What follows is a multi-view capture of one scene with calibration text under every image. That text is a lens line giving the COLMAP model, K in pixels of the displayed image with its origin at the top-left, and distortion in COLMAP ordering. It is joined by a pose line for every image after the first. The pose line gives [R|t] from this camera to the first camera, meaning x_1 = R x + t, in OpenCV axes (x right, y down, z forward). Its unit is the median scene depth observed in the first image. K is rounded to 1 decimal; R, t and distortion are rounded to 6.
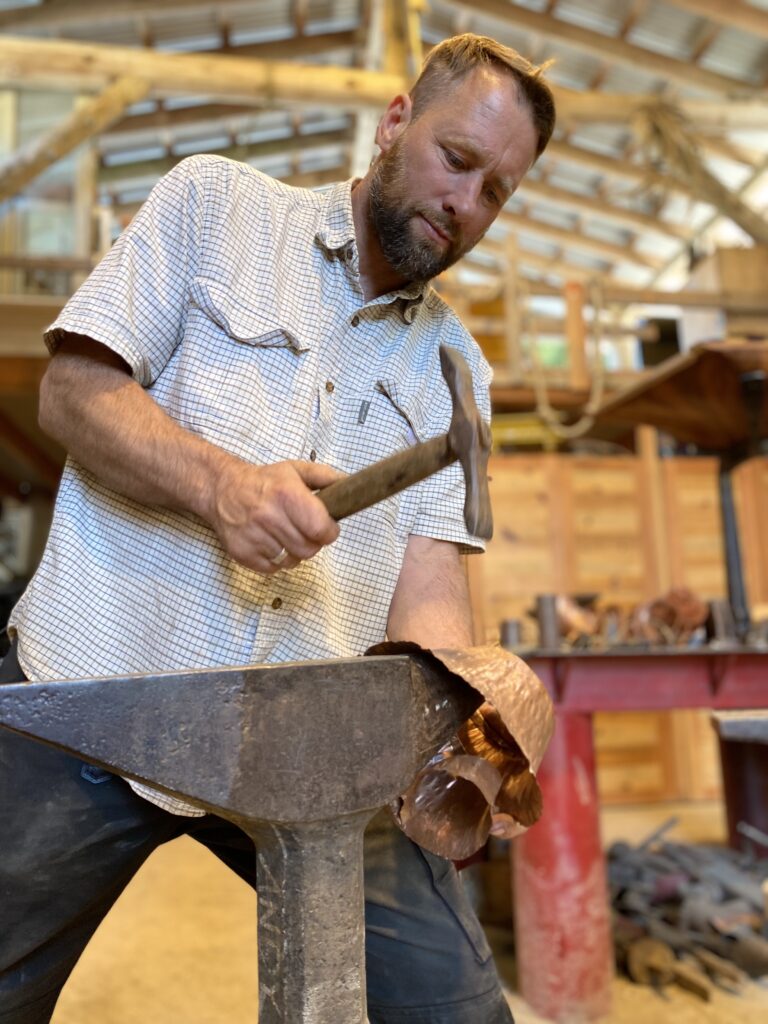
lens RADIAL K [[789.4, 0, 396.7], [0, 789.4, 511.4], [0, 0, 1]] dist [0.054427, -0.087814]
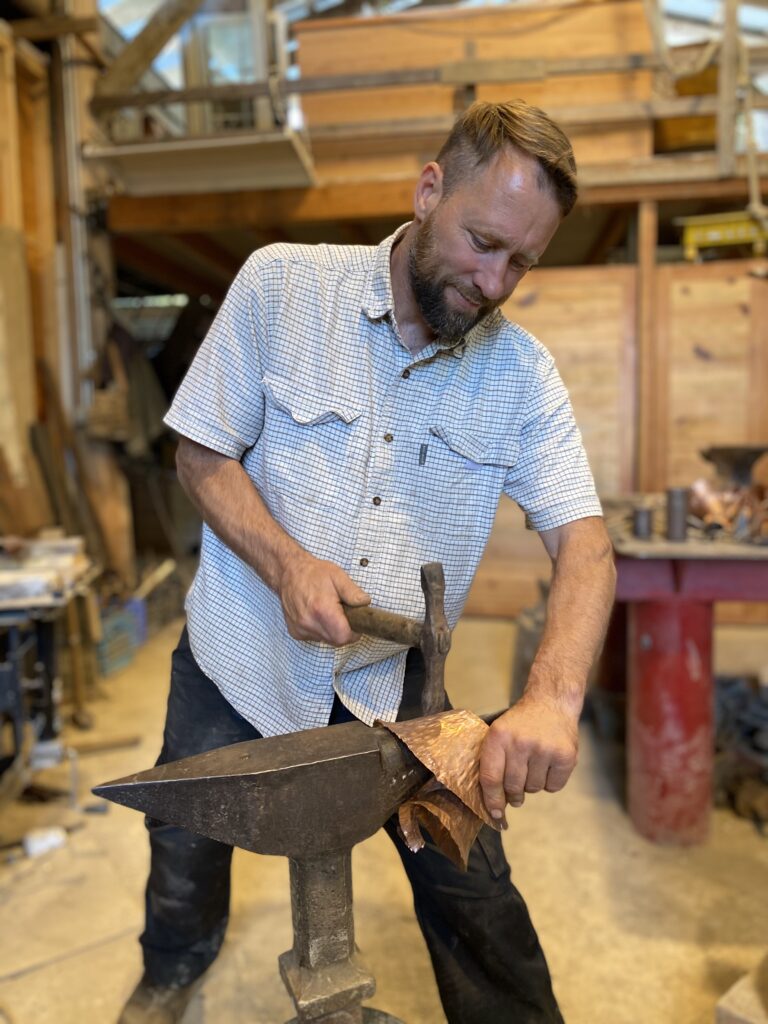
lens RADIAL K [[777.0, 0, 359.8], [0, 777.0, 510.0], [0, 0, 1]] dist [0.013119, 0.003441]
pose [[0.943599, 0.031476, -0.329592, 0.294269], [0.074095, 0.950147, 0.302869, -0.448090], [0.322694, -0.310208, 0.894225, -0.101150]]
